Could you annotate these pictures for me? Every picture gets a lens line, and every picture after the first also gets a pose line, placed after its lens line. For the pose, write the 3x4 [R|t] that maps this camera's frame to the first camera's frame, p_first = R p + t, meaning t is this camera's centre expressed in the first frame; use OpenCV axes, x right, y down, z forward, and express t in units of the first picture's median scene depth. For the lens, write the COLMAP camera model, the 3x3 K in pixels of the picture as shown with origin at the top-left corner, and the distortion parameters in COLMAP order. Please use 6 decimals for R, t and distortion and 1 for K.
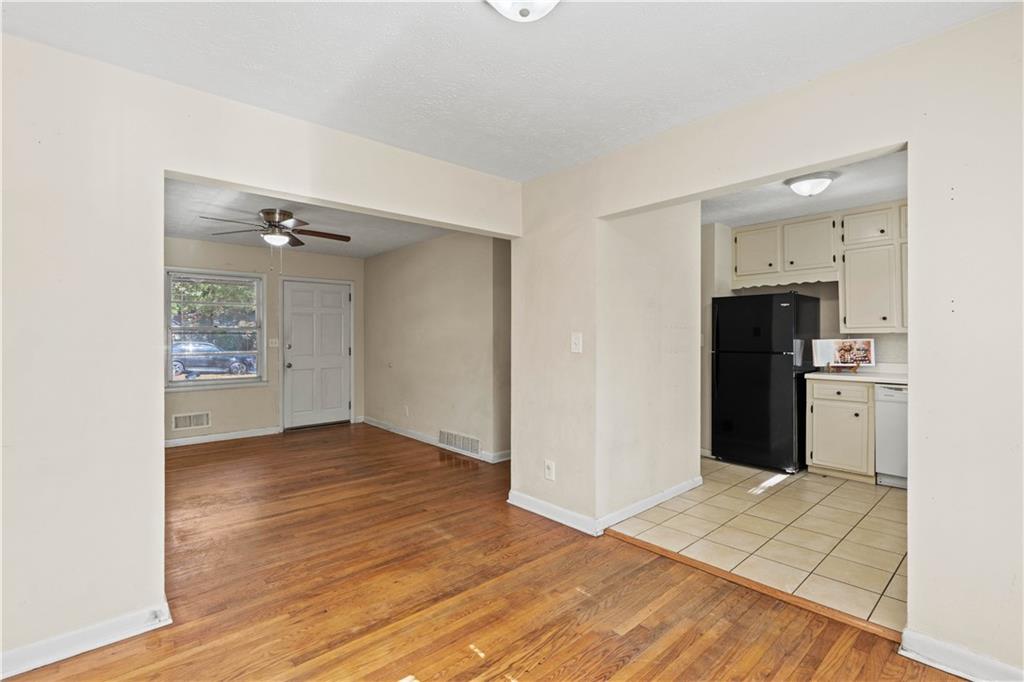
lens RADIAL K [[471.7, 0, 512.0], [0, 471.7, 341.0], [0, 0, 1]] dist [-0.004196, -0.000058]
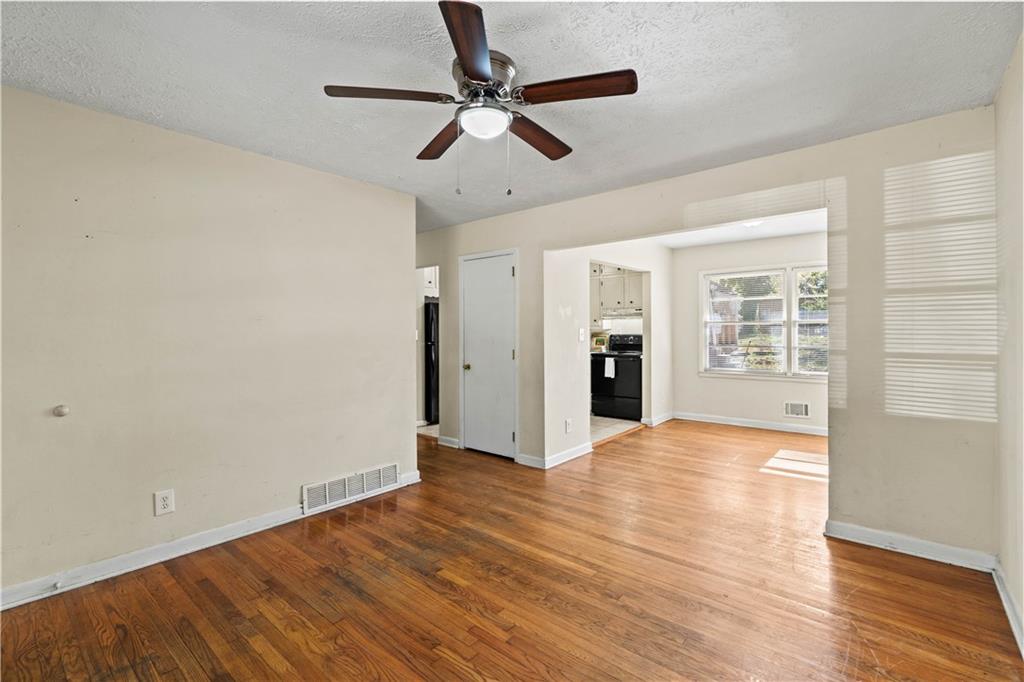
lens RADIAL K [[460.4, 0, 512.4], [0, 460.4, 335.6], [0, 0, 1]] dist [-0.006342, 0.000082]
pose [[-0.133946, -0.004654, 0.990978, -0.973330], [0.015410, 0.999858, 0.006778, -0.004873], [-0.990869, 0.016179, -0.133855, 1.045156]]
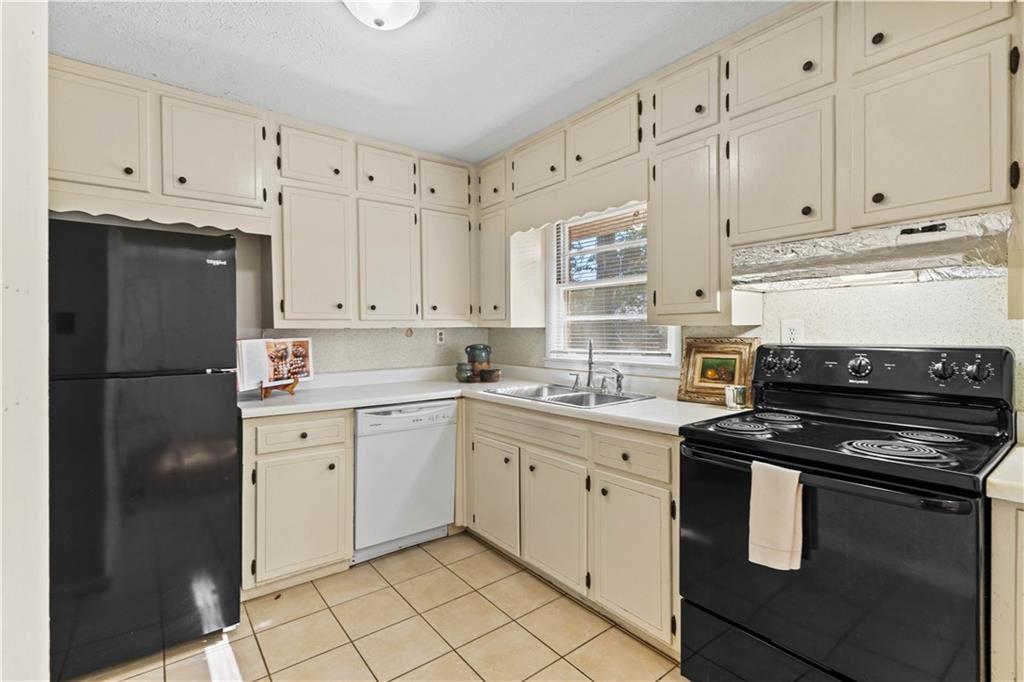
lens RADIAL K [[468.2, 0, 514.1], [0, 468.2, 336.3], [0, 0, 1]] dist [-0.003737, -0.000076]
pose [[0.068625, -0.001659, 0.997641, 0.152947], [0.011031, 0.999939, 0.000904, -0.003933], [-0.997582, 0.010943, 0.068639, 0.679912]]
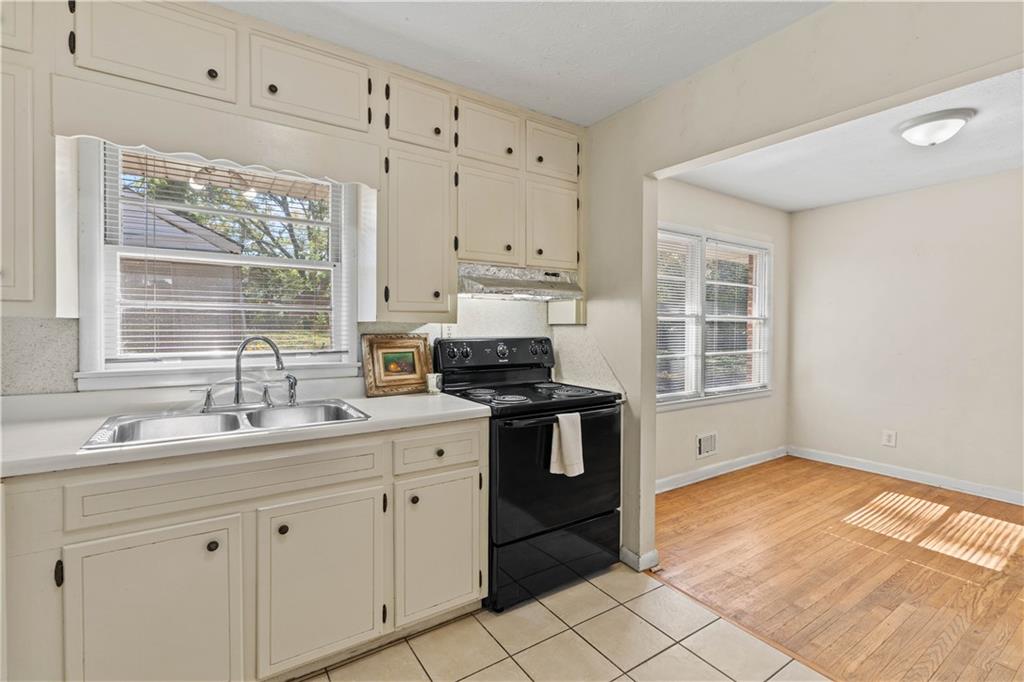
lens RADIAL K [[460.4, 0, 512.4], [0, 460.4, 335.6], [0, 0, 1]] dist [-0.006342, 0.000082]
pose [[-0.989366, -0.000495, 0.145445, 0.458075], [0.002974, 0.999716, 0.023634, -0.009856], [-0.145415, 0.023815, -0.989084, 1.015310]]
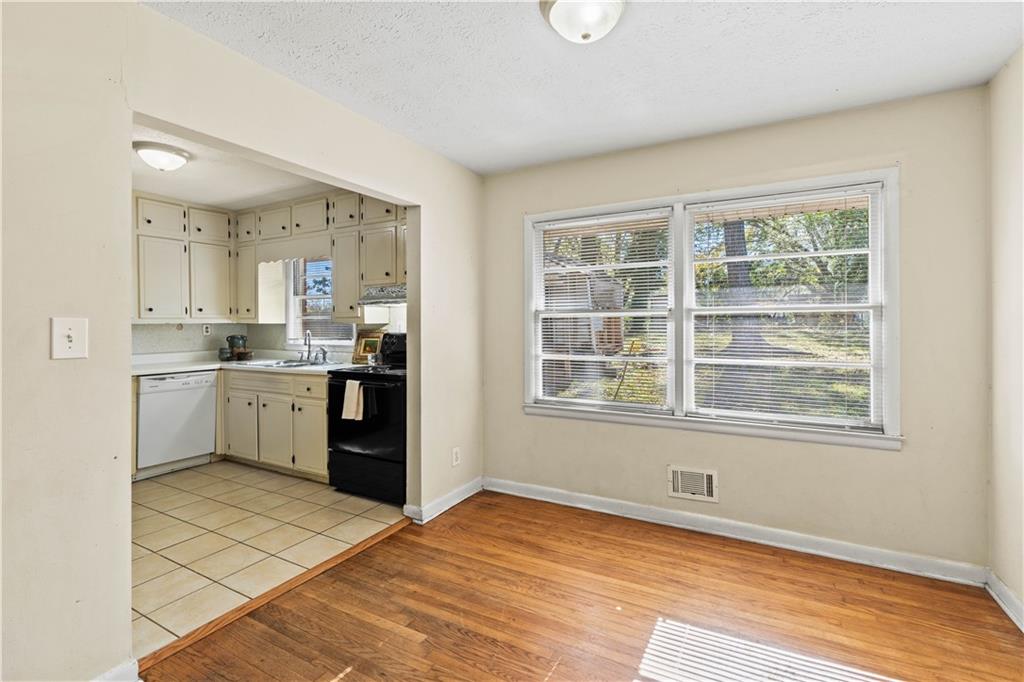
lens RADIAL K [[464.8, 0, 511.3], [0, 464.8, 328.8], [0, 0, 1]] dist [-0.008138, 0.000070]
pose [[-0.325765, 0.001619, 0.945450, -0.335375], [0.011080, 0.999936, 0.002106, -0.000655], [-0.945386, 0.011161, -0.325762, 0.533849]]
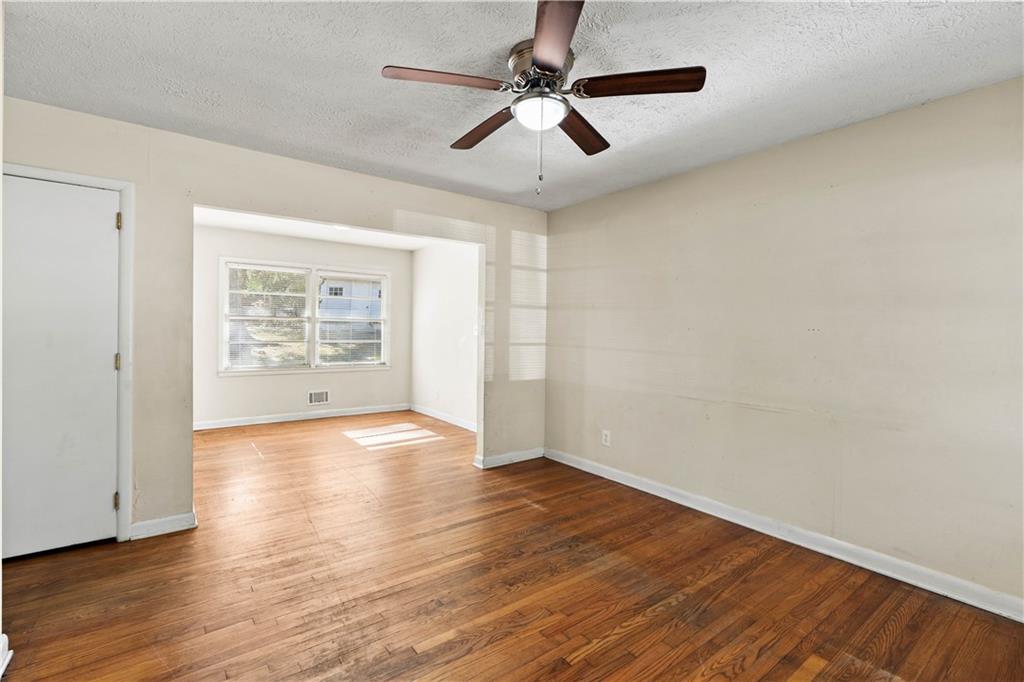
lens RADIAL K [[460.4, 0, 512.4], [0, 460.4, 335.6], [0, 0, 1]] dist [-0.006342, 0.000082]
pose [[-0.996456, -0.013327, 0.083049, -0.518612], [-0.011364, 0.999646, 0.024066, -0.011314], [-0.083340, 0.023037, -0.996255, 1.469449]]
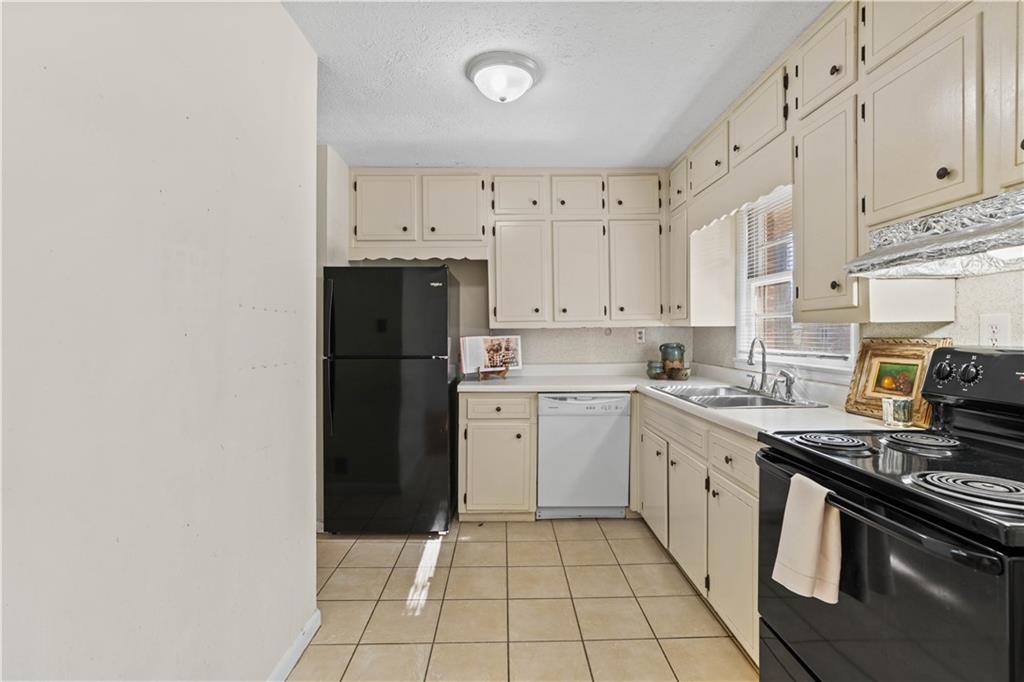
lens RADIAL K [[460.4, 0, 512.4], [0, 460.4, 335.6], [0, 0, 1]] dist [-0.006342, 0.000082]
pose [[0.653594, 0.000461, 0.756846, 0.155121], [0.004257, 0.999982, -0.004286, -0.001157], [-0.756834, 0.006023, 0.653580, 0.487802]]
